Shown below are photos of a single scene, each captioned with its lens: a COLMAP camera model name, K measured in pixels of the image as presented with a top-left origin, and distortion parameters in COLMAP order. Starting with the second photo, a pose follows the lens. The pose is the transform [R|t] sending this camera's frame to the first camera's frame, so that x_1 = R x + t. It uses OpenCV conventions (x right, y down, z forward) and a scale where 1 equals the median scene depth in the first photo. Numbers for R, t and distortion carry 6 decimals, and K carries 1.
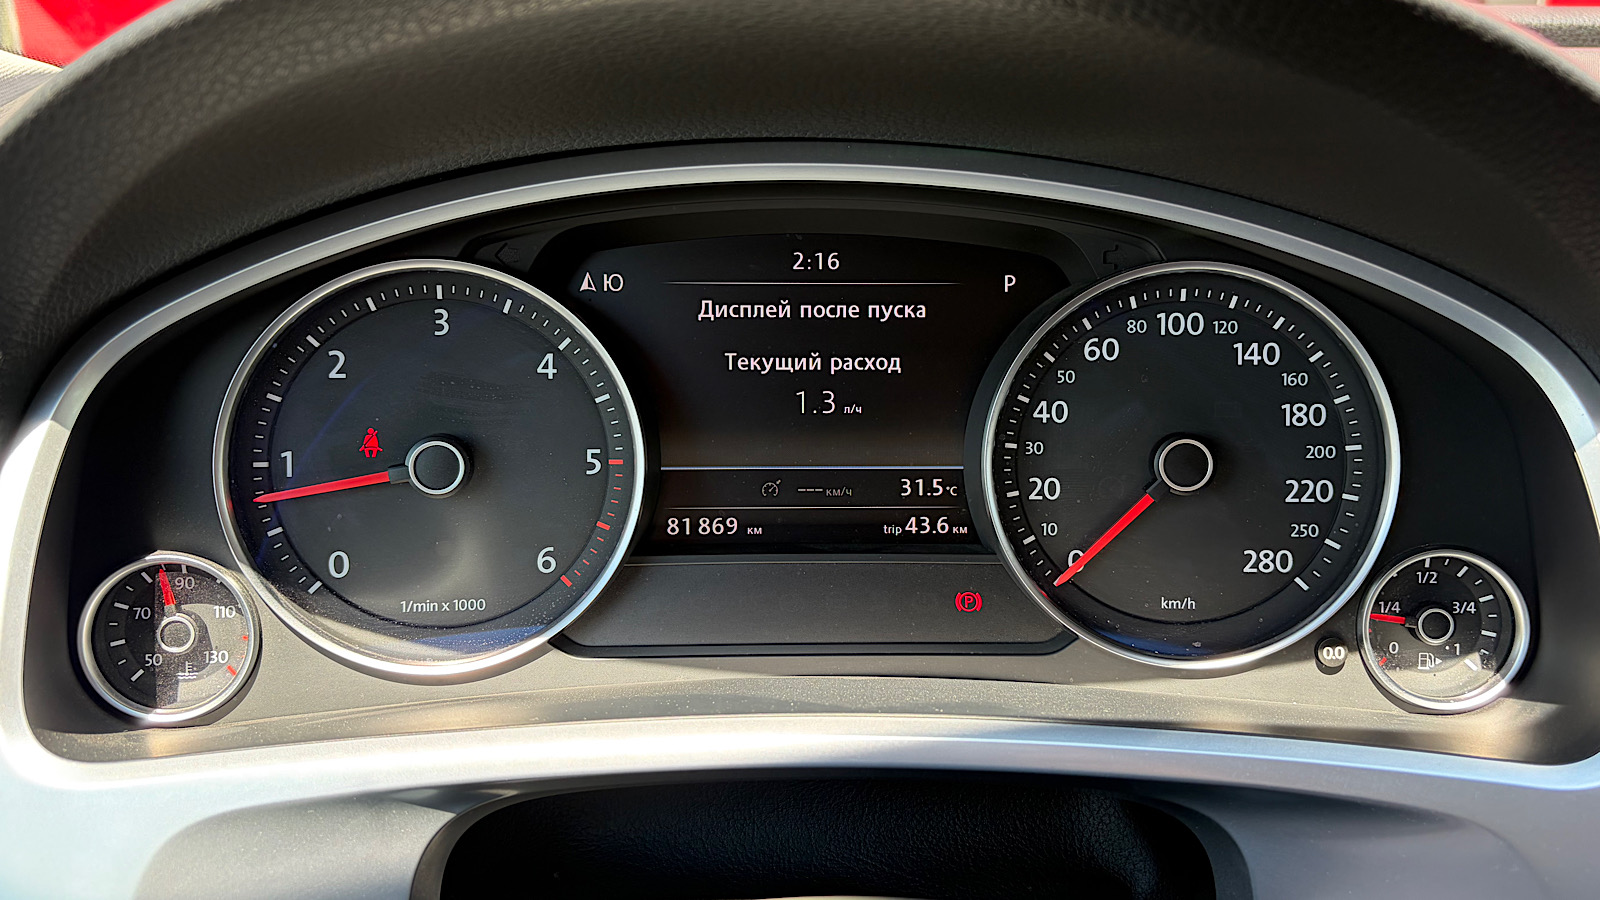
lens RADIAL K [[1221.5, 0, 800.0], [0, 1221.5, 450.0], [0, 0, 1]] dist [0.000224, -0.009335]
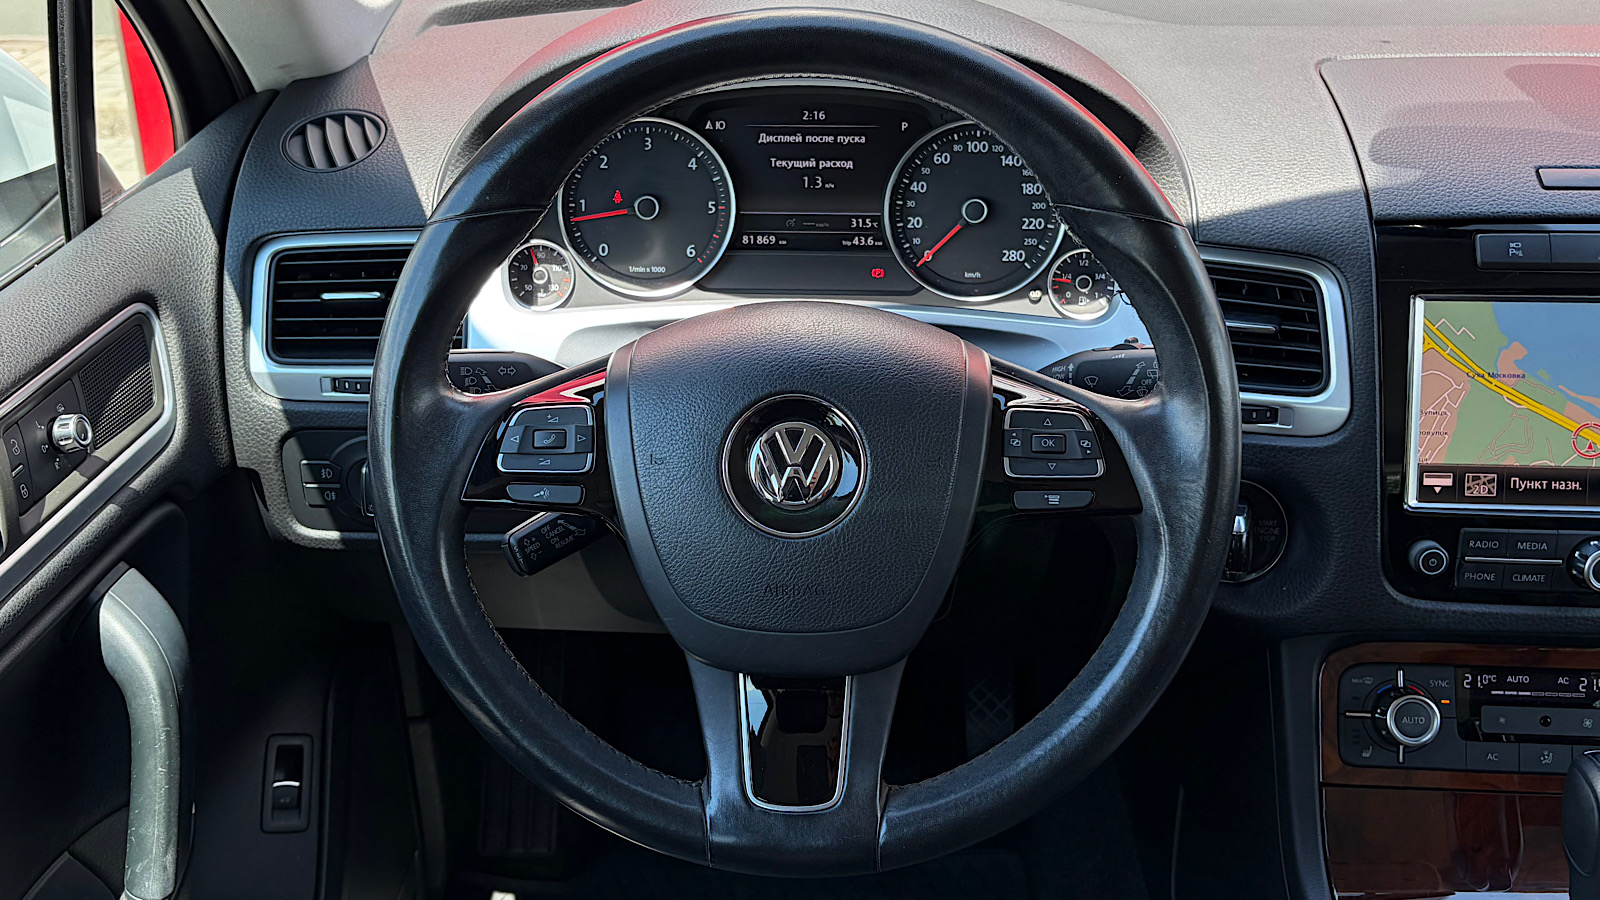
lens RADIAL K [[1579.9, 0, 719.9], [0, 1579.9, 428.1], [0, 0, 1]] dist [0.153126, -0.415016]
pose [[0.996375, 0.024343, -0.081517, 0.094780], [-0.016222, 0.994970, 0.098851, 0.126540], [0.083513, -0.097170, 0.991758, -1.950074]]
